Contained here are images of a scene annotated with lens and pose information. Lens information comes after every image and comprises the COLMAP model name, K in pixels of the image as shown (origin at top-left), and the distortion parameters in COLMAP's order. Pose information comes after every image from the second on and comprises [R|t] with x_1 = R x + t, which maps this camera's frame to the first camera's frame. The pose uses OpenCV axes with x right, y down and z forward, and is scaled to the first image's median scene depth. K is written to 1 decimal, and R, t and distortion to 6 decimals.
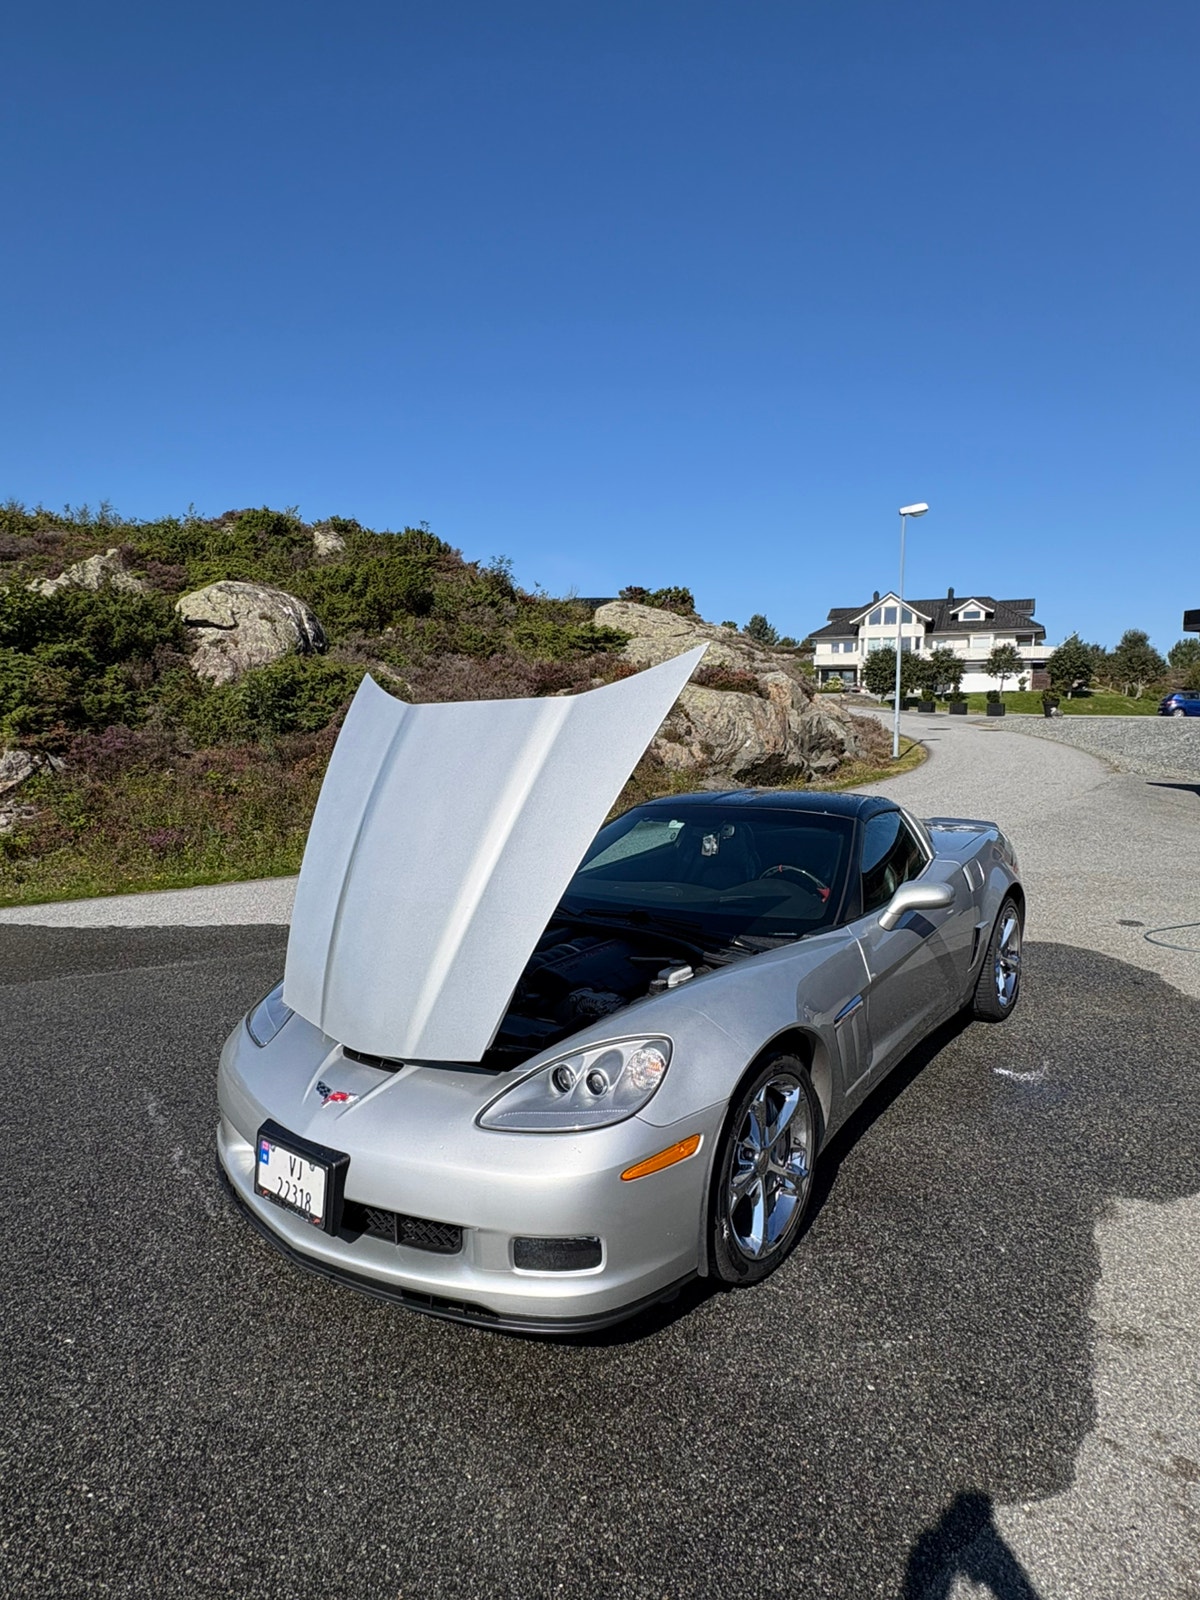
lens RADIAL K [[872.2, 0, 597.3], [0, 872.2, 798.9], [0, 0, 1]] dist [-0.010938, 0.010319]
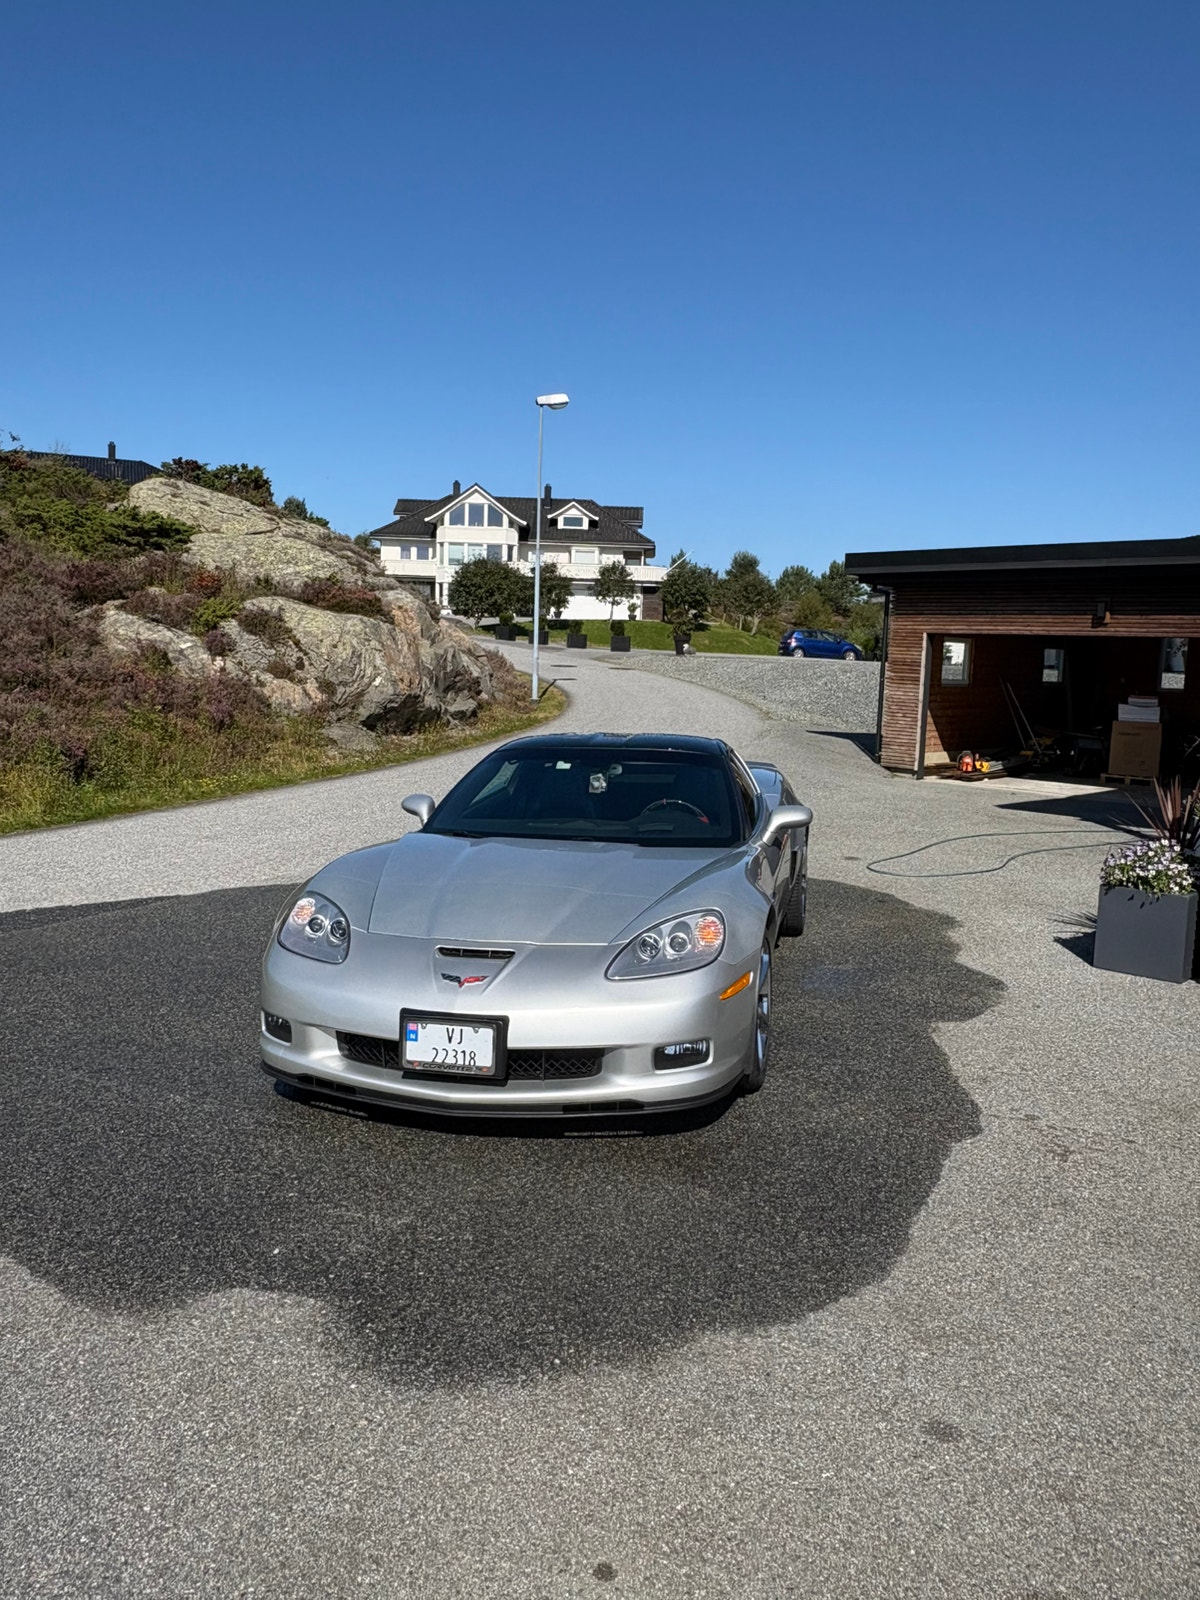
lens RADIAL K [[1217.9, 0, 598.6], [0, 1217.9, 799.7], [0, 0, 1]] dist [0.033317, -0.050017]
pose [[0.901738, -0.025876, 0.431508, -0.093665], [0.010333, 0.999212, 0.038327, 0.002568], [-0.432160, -0.030102, 0.901295, -0.066628]]
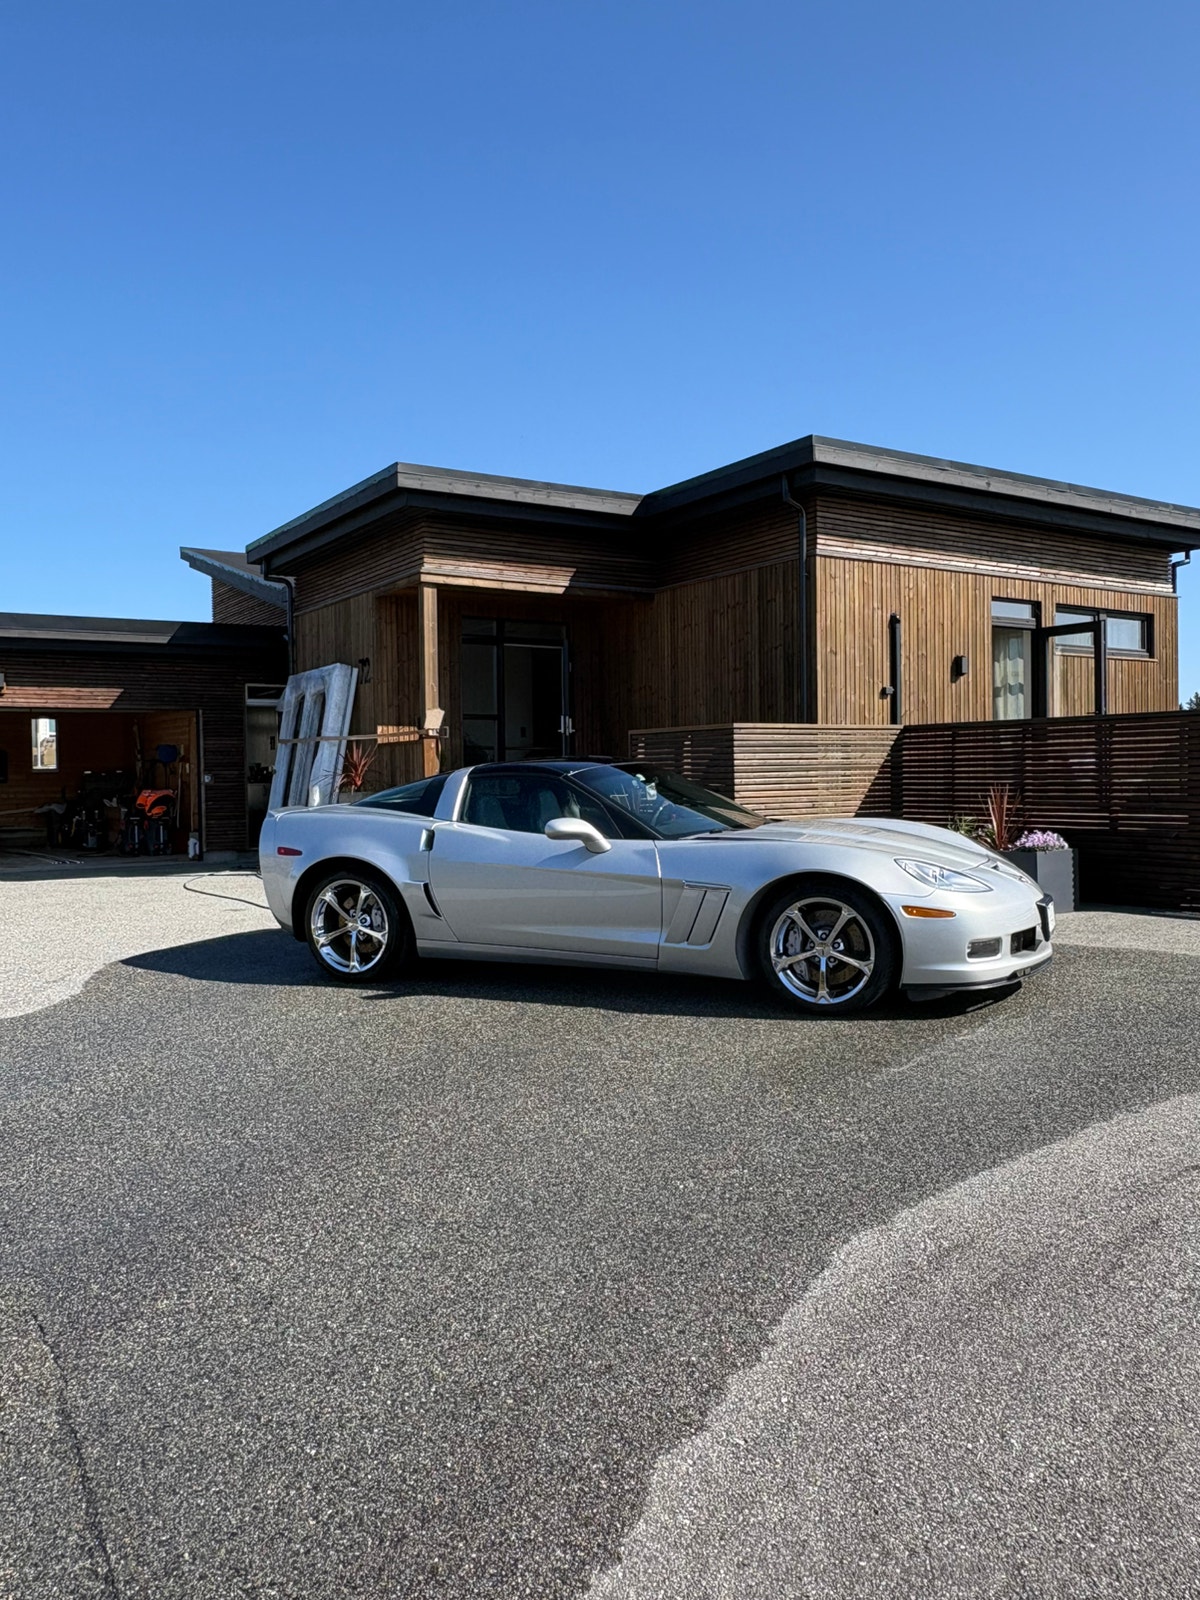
lens RADIAL K [[1217.9, 0, 597.2], [0, 1217.9, 790.3], [0, 0, 1]] dist [0.033317, -0.050017]
pose [[-0.231337, -0.007664, 0.972843, -0.282357], [0.101099, 0.994366, 0.031874, -0.002328], [-0.967606, 0.105727, -0.229259, 0.263962]]
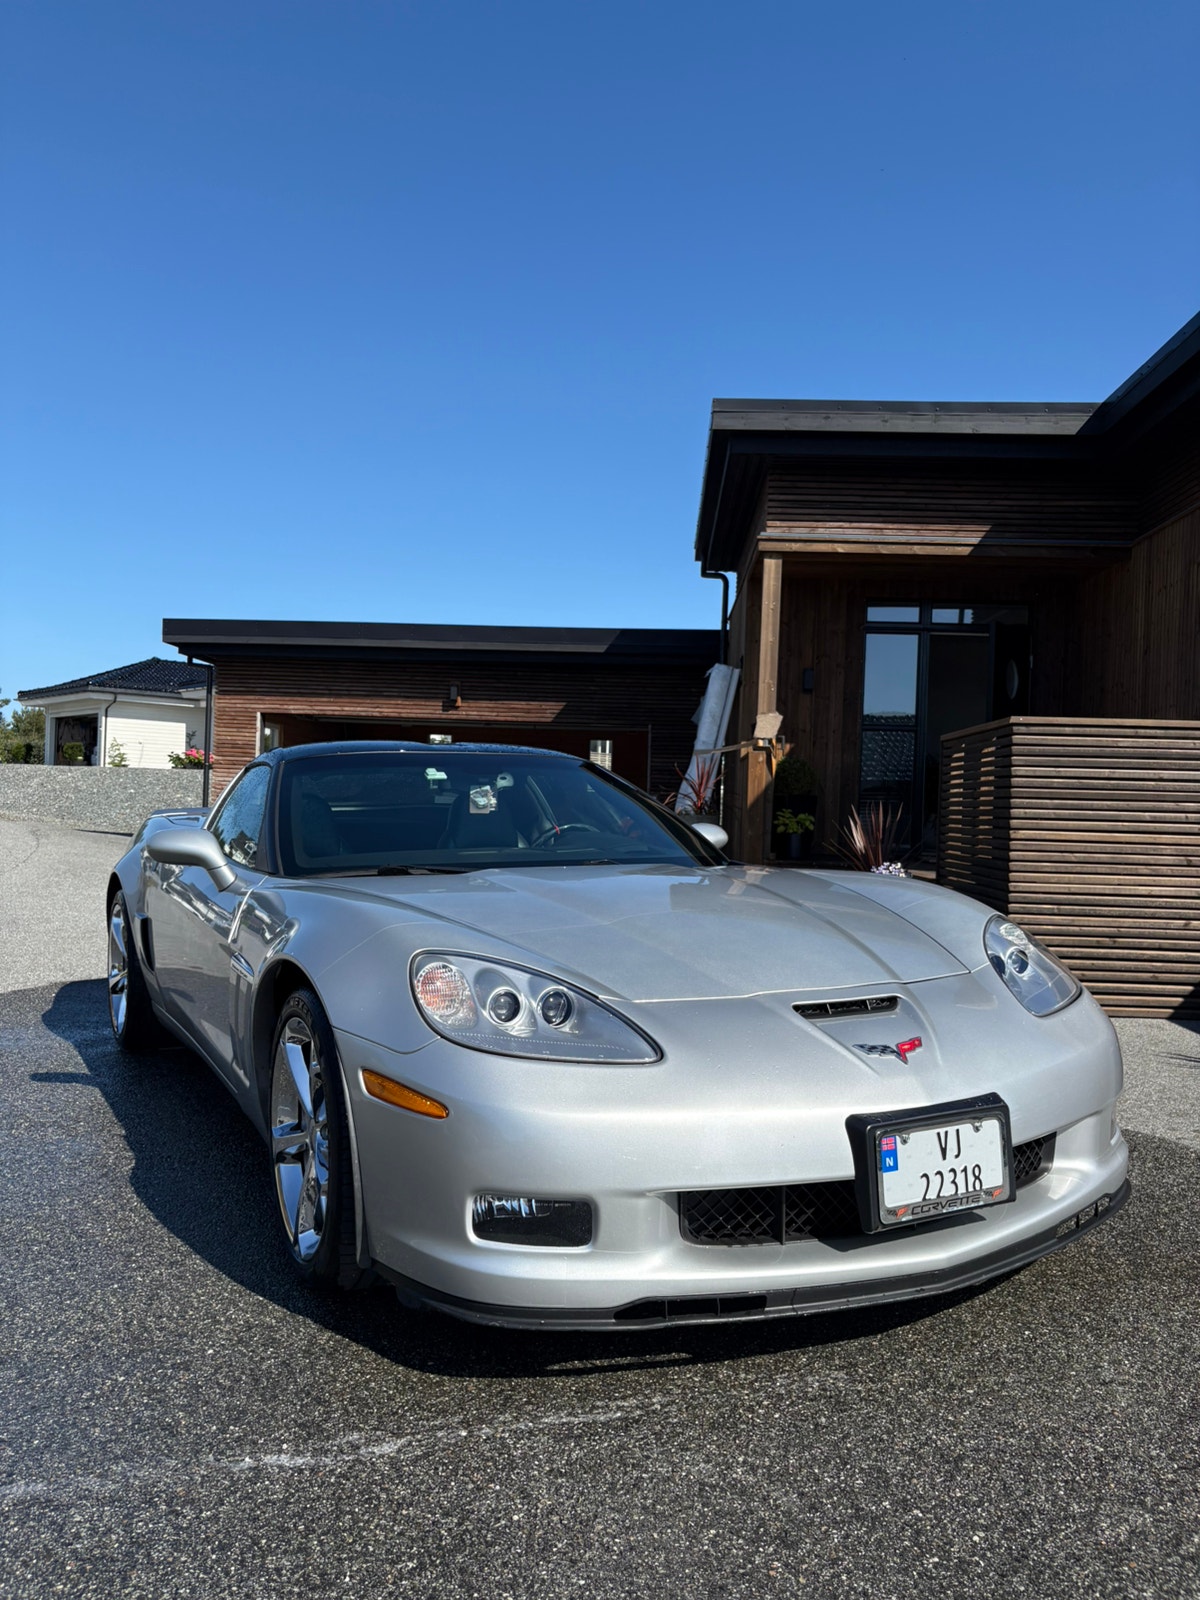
lens RADIAL K [[1217.9, 0, 606.0], [0, 1217.9, 803.9], [0, 0, 1]] dist [0.033317, -0.050017]
pose [[0.375013, 0.016268, 0.926877, -0.142011], [0.053046, 0.997831, -0.038976, 0.018153], [-0.925500, 0.063784, 0.373337, 0.090443]]
